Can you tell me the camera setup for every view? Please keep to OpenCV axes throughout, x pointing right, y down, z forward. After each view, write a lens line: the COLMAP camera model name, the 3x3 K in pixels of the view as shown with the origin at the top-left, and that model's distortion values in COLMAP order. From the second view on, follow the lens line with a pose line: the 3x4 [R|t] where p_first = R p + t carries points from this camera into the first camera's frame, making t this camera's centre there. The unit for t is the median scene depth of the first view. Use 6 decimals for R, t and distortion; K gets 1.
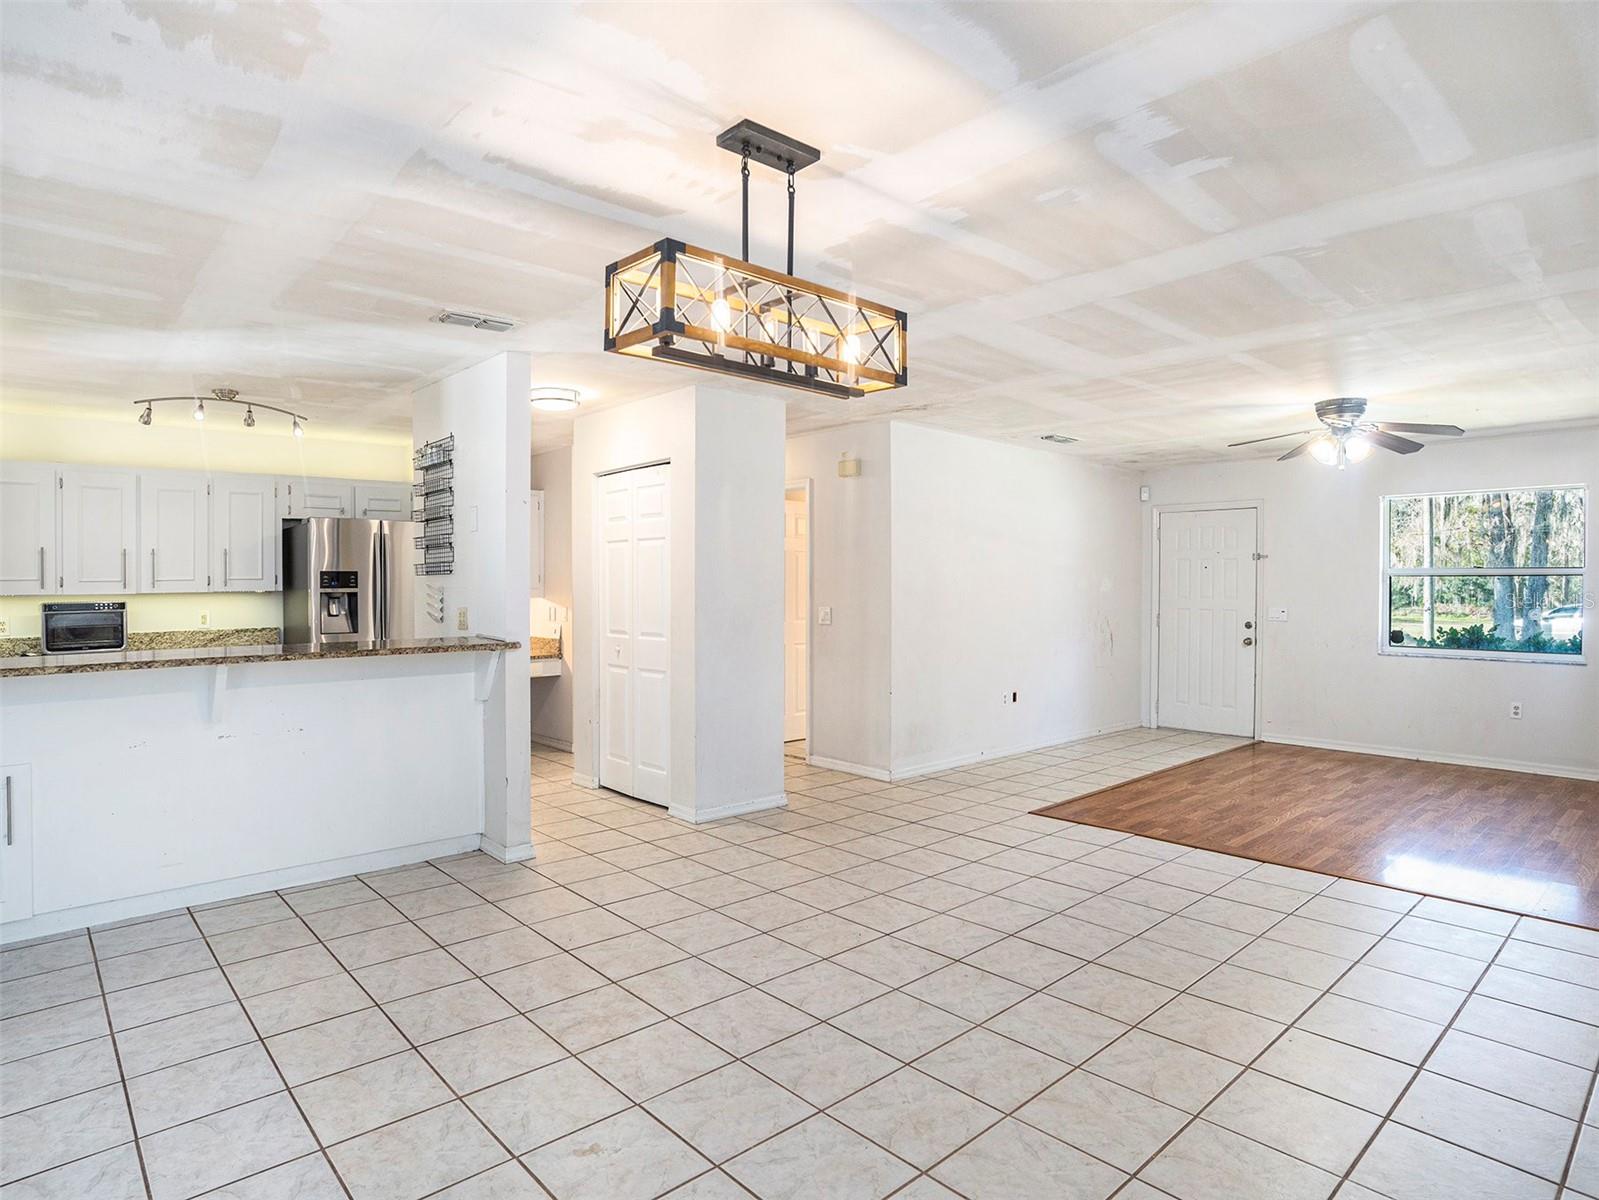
lens RADIAL K [[894.5, 0, 790.0], [0, 894.5, 591.2], [0, 0, 1]] dist [-0.093165, 0.049877]
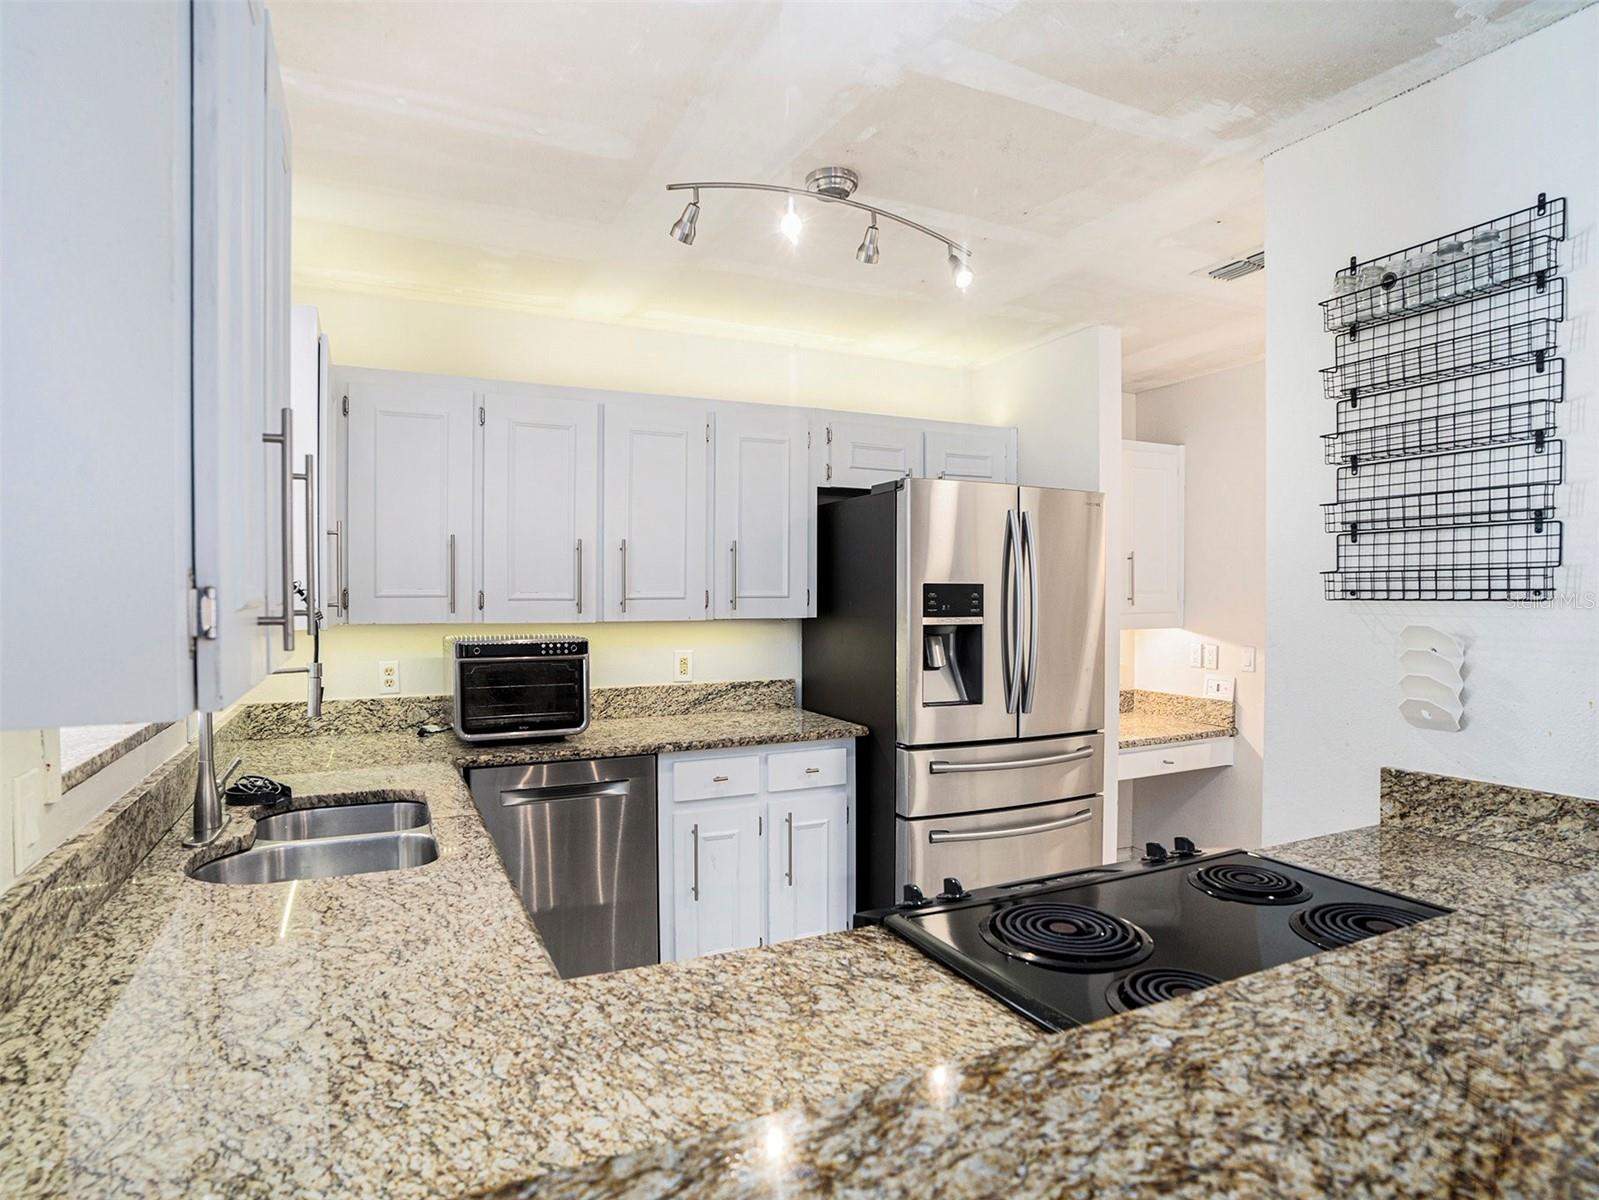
lens RADIAL K [[894.5, 0, 790.0], [0, 894.5, 591.2], [0, 0, 1]] dist [-0.093165, 0.049877]
pose [[0.954322, 0.007775, -0.298680, -0.449212], [-0.010324, 0.999923, -0.006956, -0.013558], [0.298603, 0.009721, 0.954328, 0.473495]]
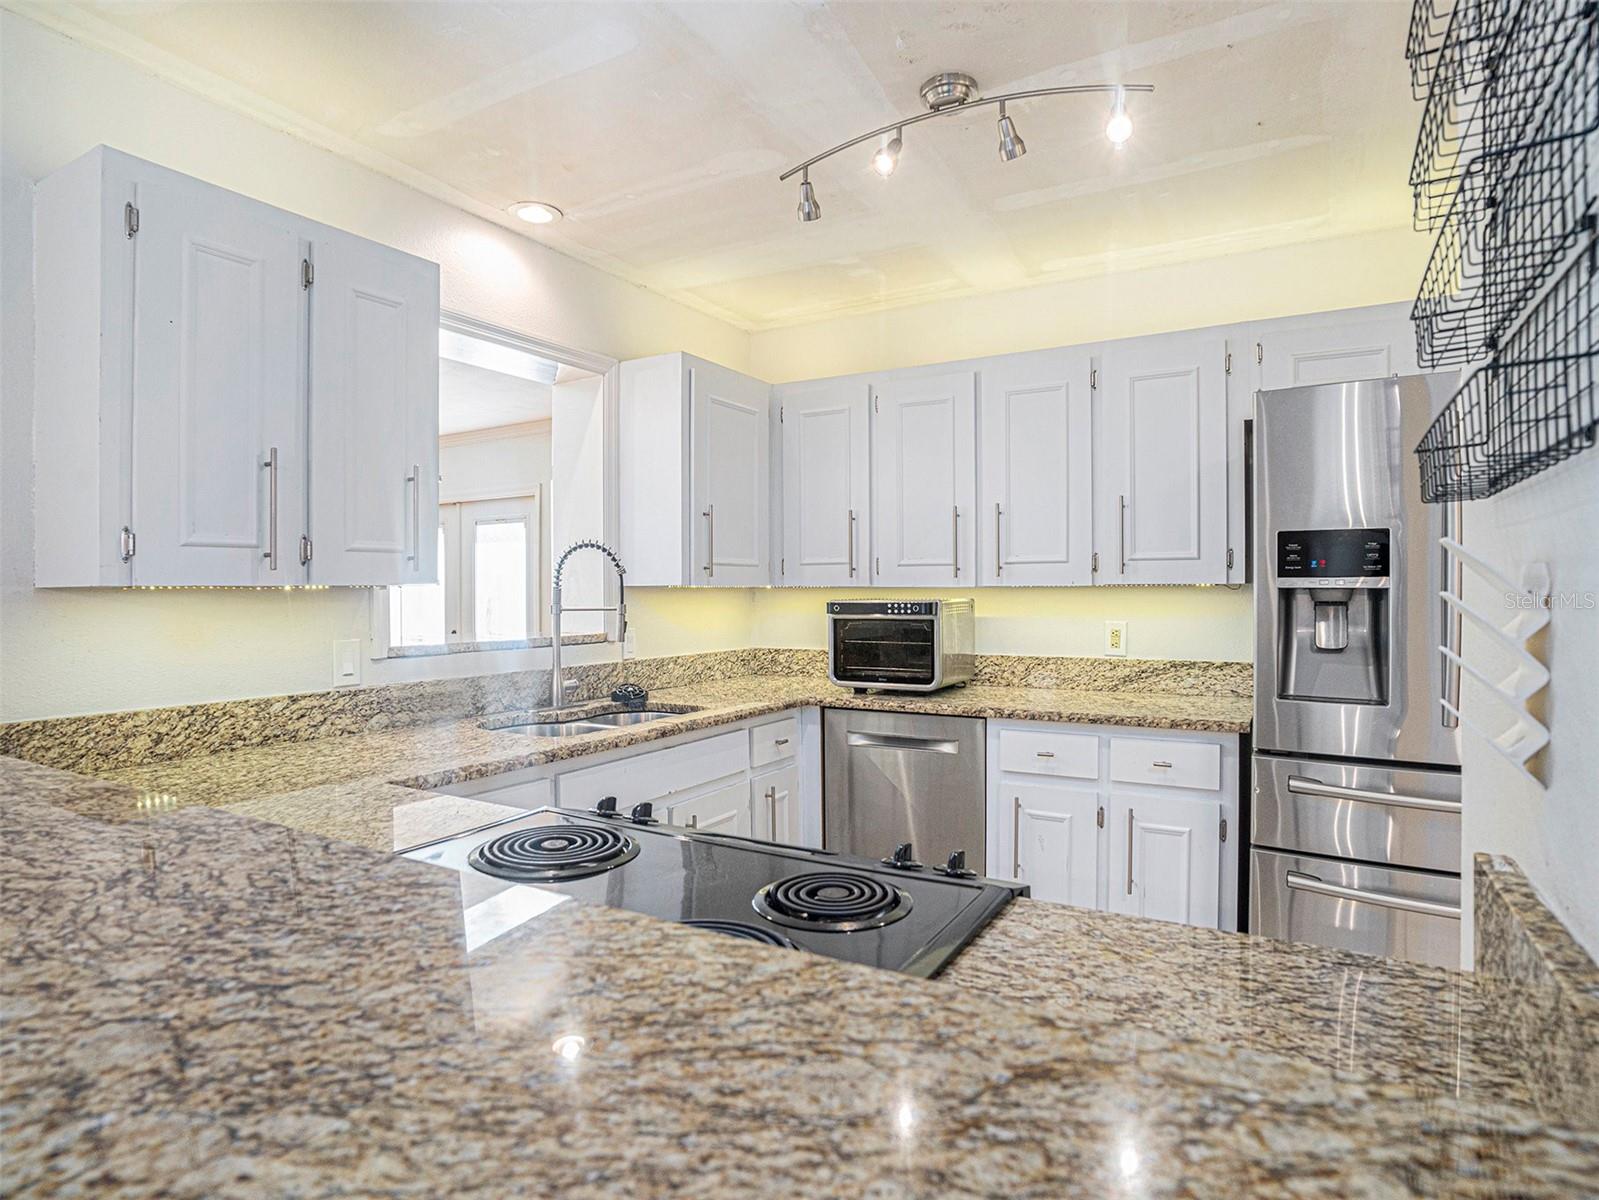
lens RADIAL K [[884.2, 0, 775.0], [0, 884.2, 589.2], [0, 0, 1]] dist [-0.061249, 0.000560]
pose [[0.282963, 0.009081, -0.959088, -0.238837], [-0.006400, 0.999951, 0.007580, 0.000642], [0.959110, 0.003993, 0.283007, 0.677124]]
